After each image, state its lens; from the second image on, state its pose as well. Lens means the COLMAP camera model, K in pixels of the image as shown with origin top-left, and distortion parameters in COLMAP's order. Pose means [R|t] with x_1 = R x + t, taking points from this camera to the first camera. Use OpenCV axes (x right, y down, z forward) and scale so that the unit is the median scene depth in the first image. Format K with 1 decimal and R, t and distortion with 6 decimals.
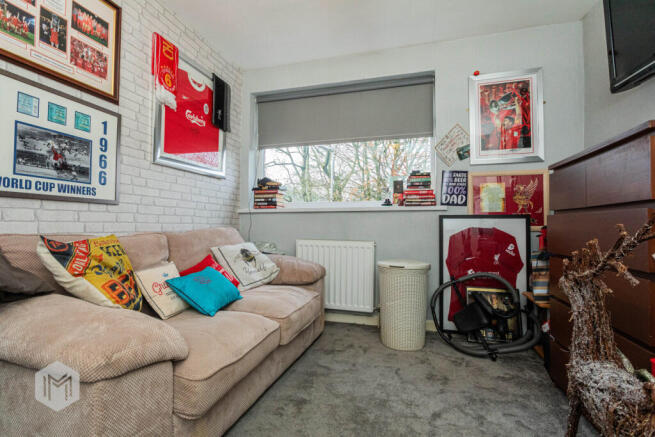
lens RADIAL K [[318.8, 0, 326.9], [0, 318.8, 218.4], [0, 0, 1]] dist [-0.001812, -0.000808]
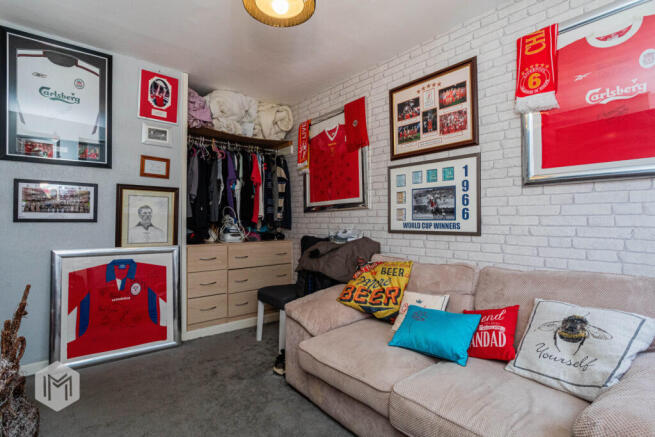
lens RADIAL K [[318.8, 0, 327.7], [0, 318.8, 217.4], [0, 0, 1]] dist [-0.001812, -0.000808]
pose [[-0.552399, -0.017203, -0.833402, 0.595157], [0.012418, 0.999506, -0.028862, -0.089792], [0.833487, -0.026293, -0.551913, 1.288168]]
